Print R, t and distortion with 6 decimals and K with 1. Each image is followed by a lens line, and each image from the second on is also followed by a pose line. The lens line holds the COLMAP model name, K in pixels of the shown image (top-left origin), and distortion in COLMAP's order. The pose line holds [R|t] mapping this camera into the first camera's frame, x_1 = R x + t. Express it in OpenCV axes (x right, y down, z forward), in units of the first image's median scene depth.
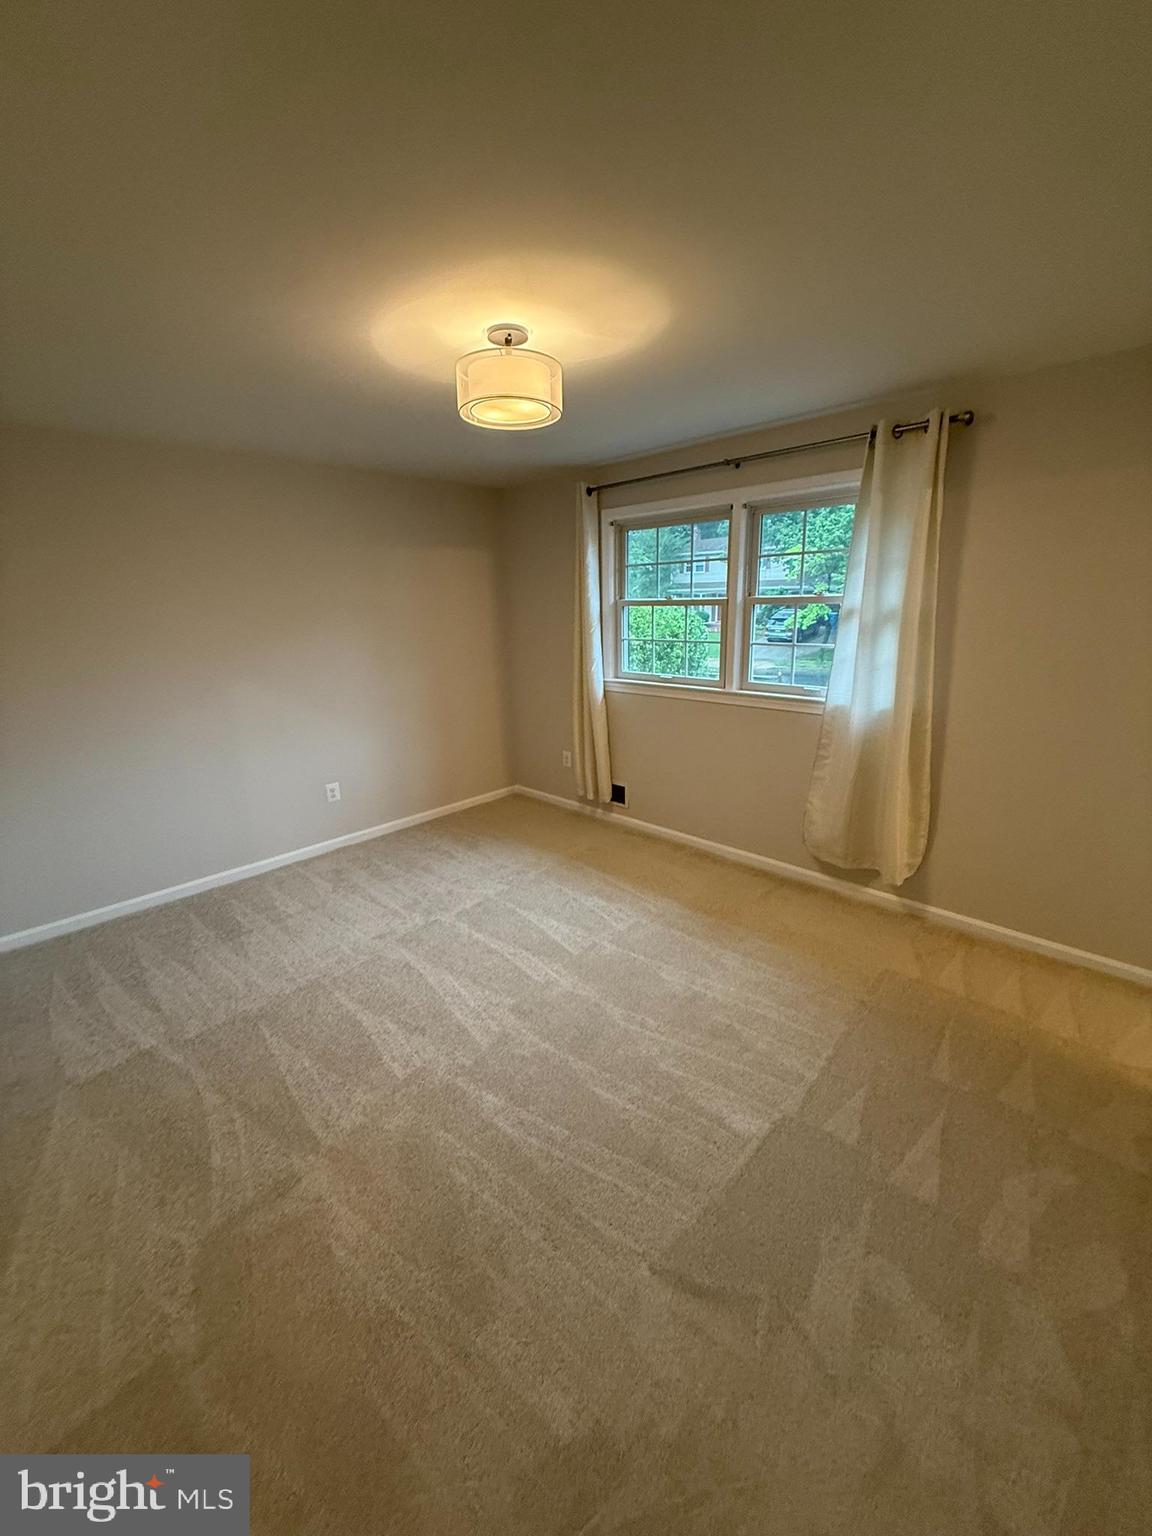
lens RADIAL K [[615.8, 0, 576.0], [0, 615.8, 768.0], [0, 0, 1]] dist [-0.000444, 0.000387]
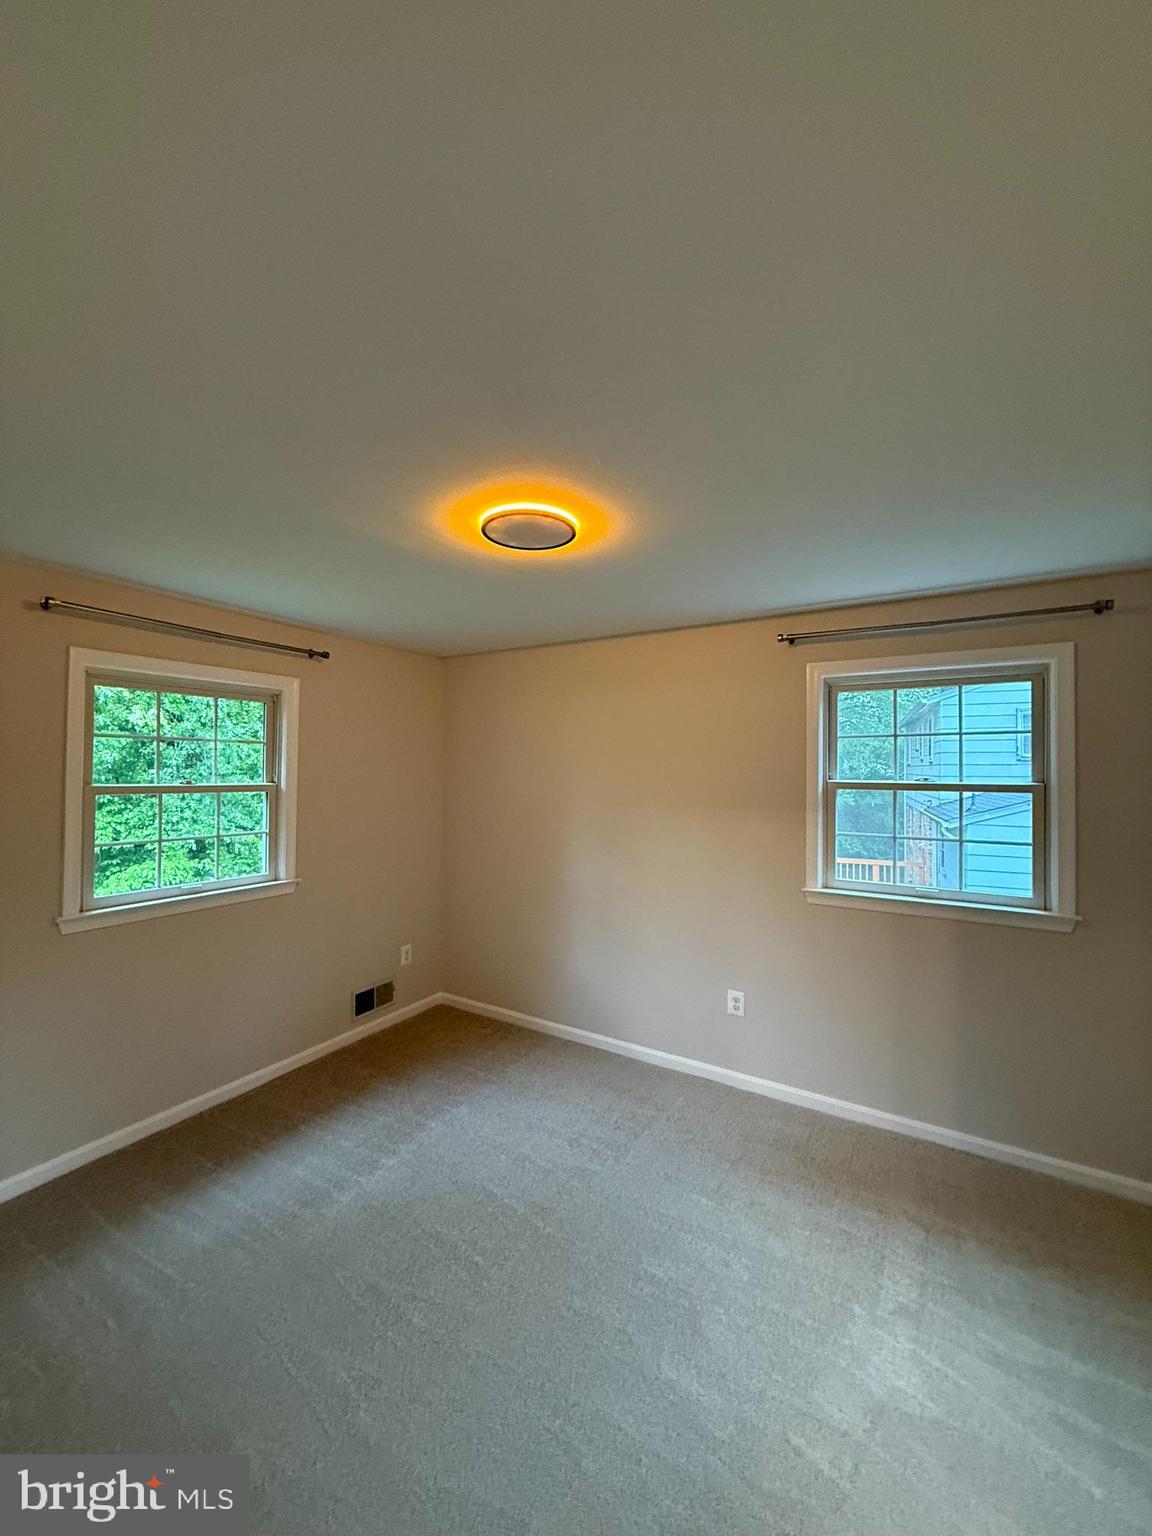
lens RADIAL K [[615.8, 0, 576.0], [0, 615.8, 768.0], [0, 0, 1]] dist [-0.000444, 0.000387]
pose [[0.969988, 0.046796, 0.238607, -0.342470], [0.020956, 0.961565, -0.273775, -0.081901], [-0.242247, 0.270559, 0.931726, 0.344858]]
